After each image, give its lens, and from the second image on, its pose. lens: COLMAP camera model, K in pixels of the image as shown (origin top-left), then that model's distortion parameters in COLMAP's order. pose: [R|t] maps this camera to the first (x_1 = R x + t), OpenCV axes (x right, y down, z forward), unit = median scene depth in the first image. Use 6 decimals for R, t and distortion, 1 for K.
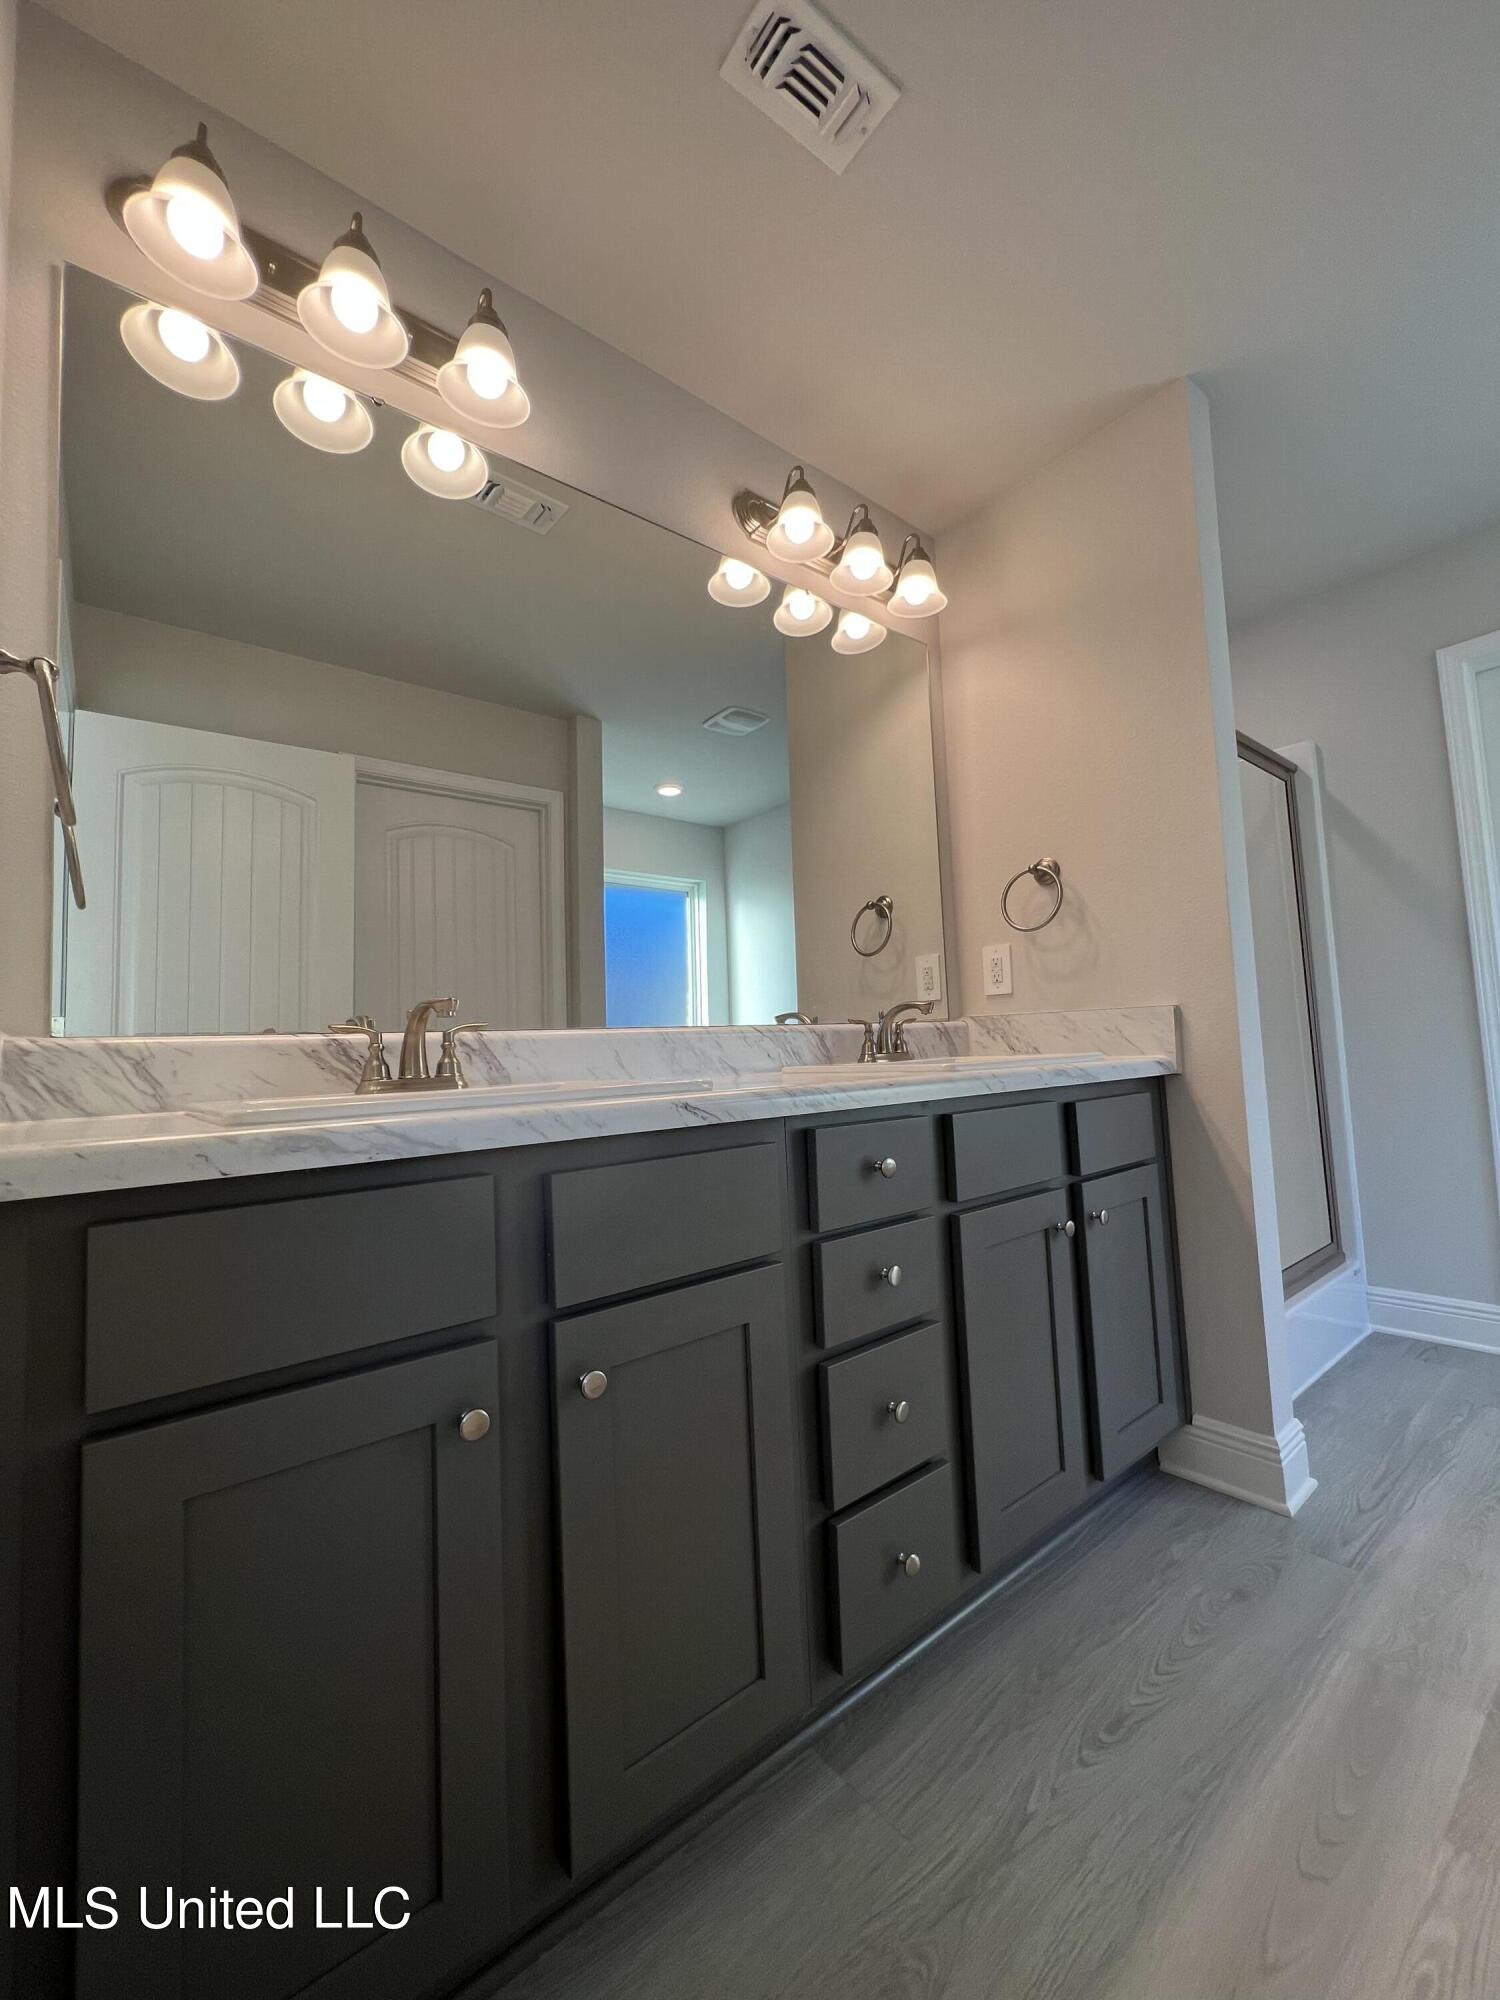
lens RADIAL K [[799.2, 0, 755.5], [0, 799.2, 996.3], [0, 0, 1]] dist [-0.000913, 0.000323]
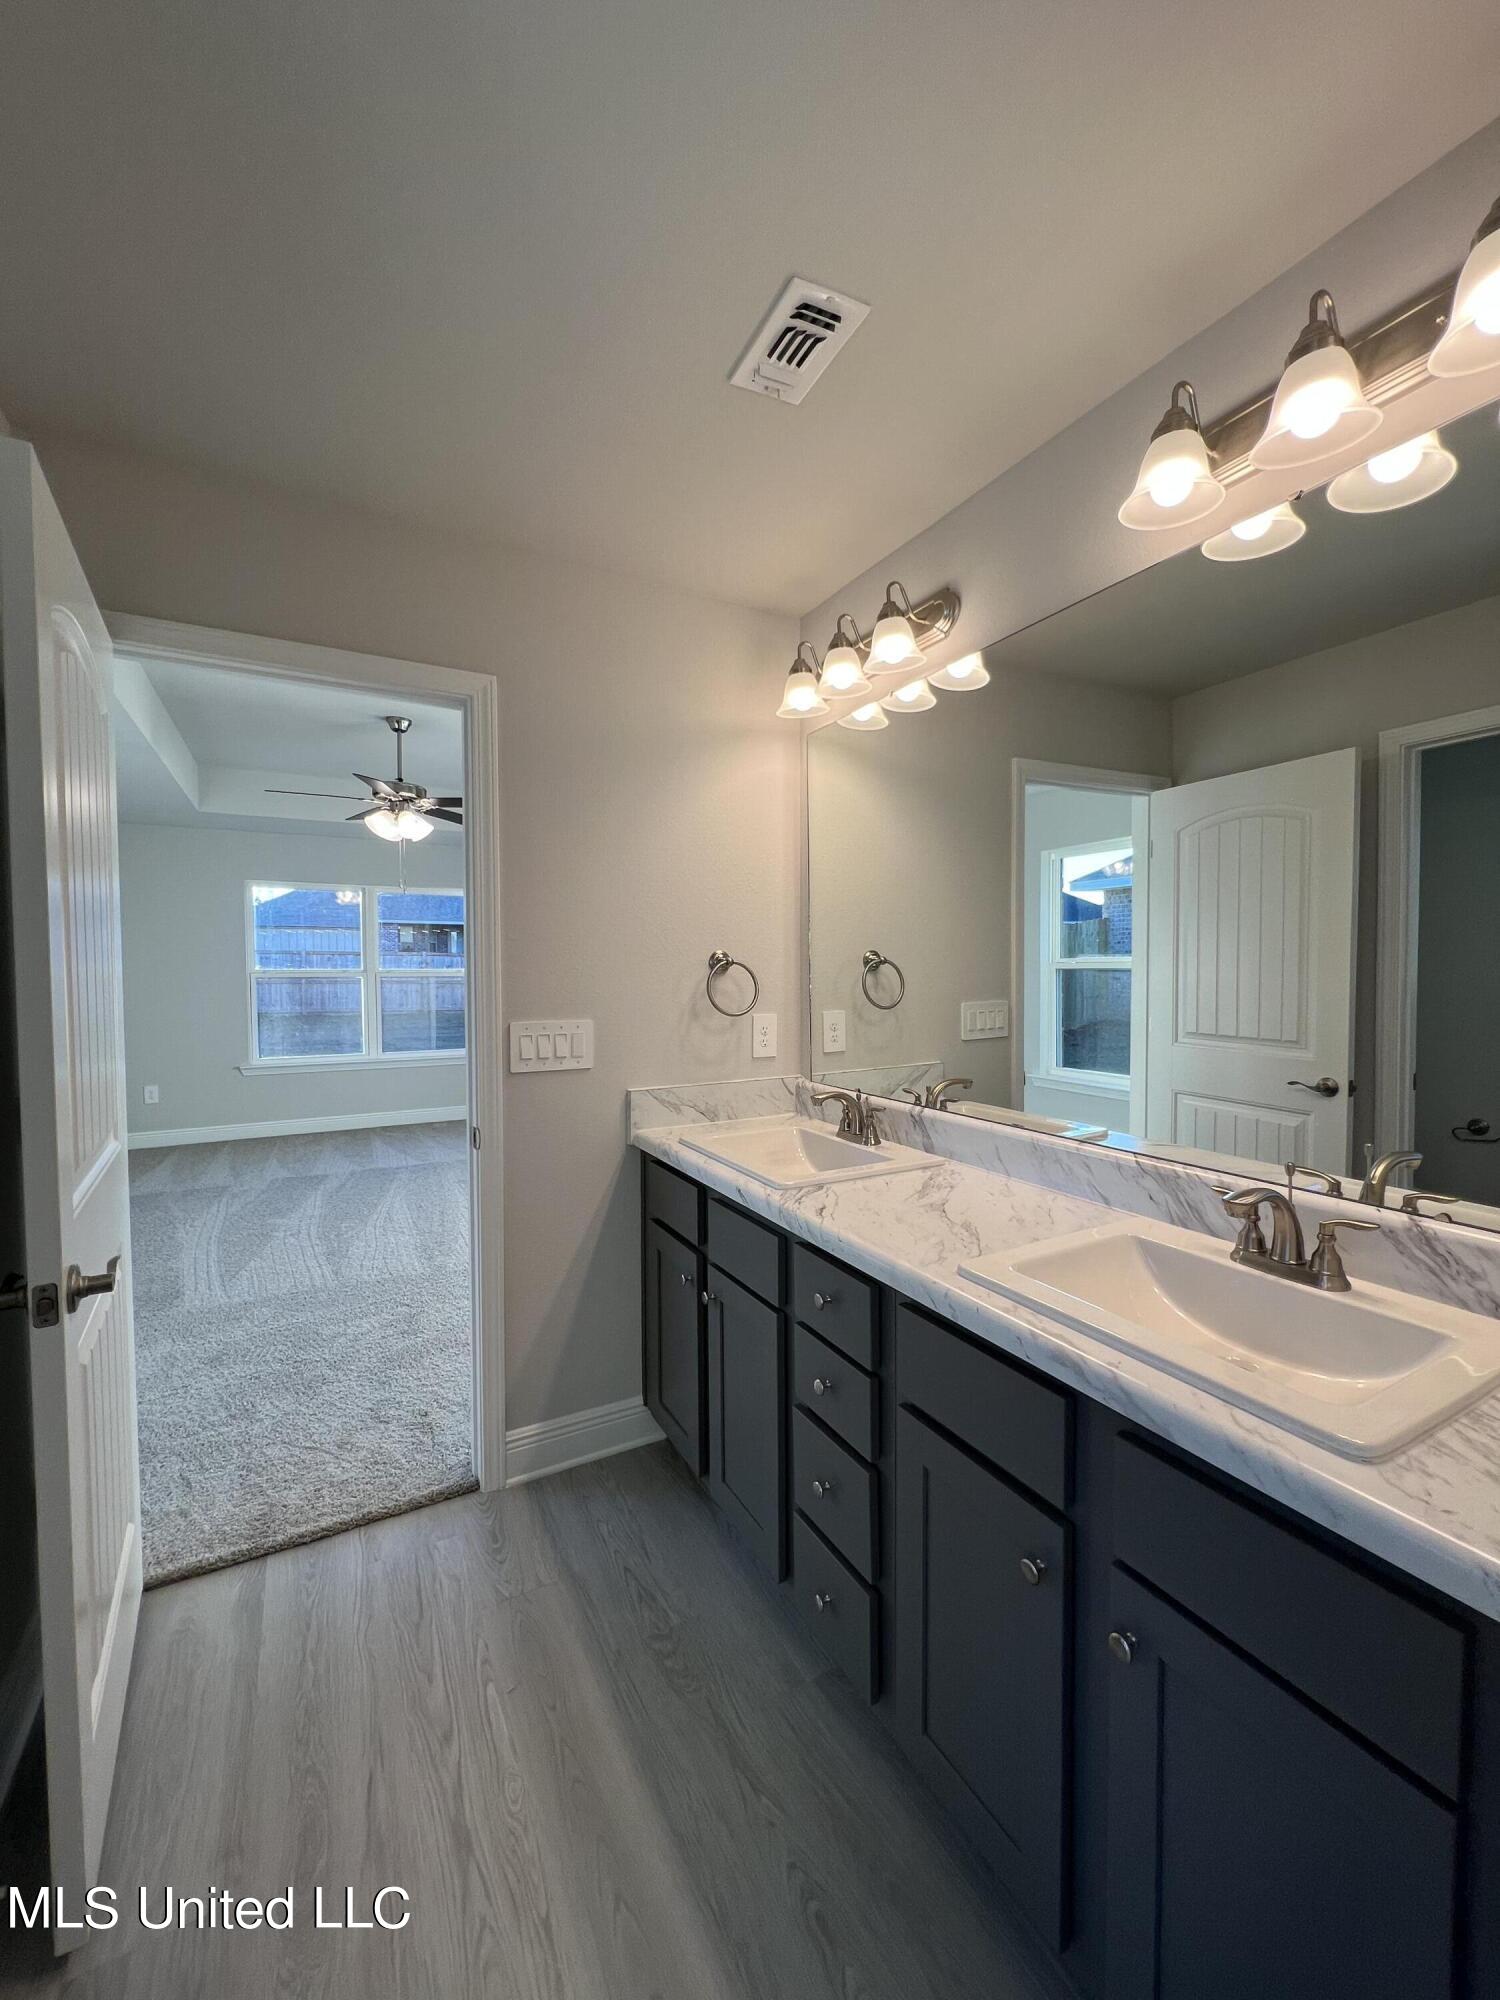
lens RADIAL K [[799.2, 0, 755.5], [0, 799.2, 996.3], [0, 0, 1]] dist [-0.000913, 0.000323]
pose [[-0.185167, 0.080316, -0.979419, 1.355413], [0.092161, 0.993681, 0.064062, -0.342041], [0.978376, -0.078402, -0.191399, 1.187739]]
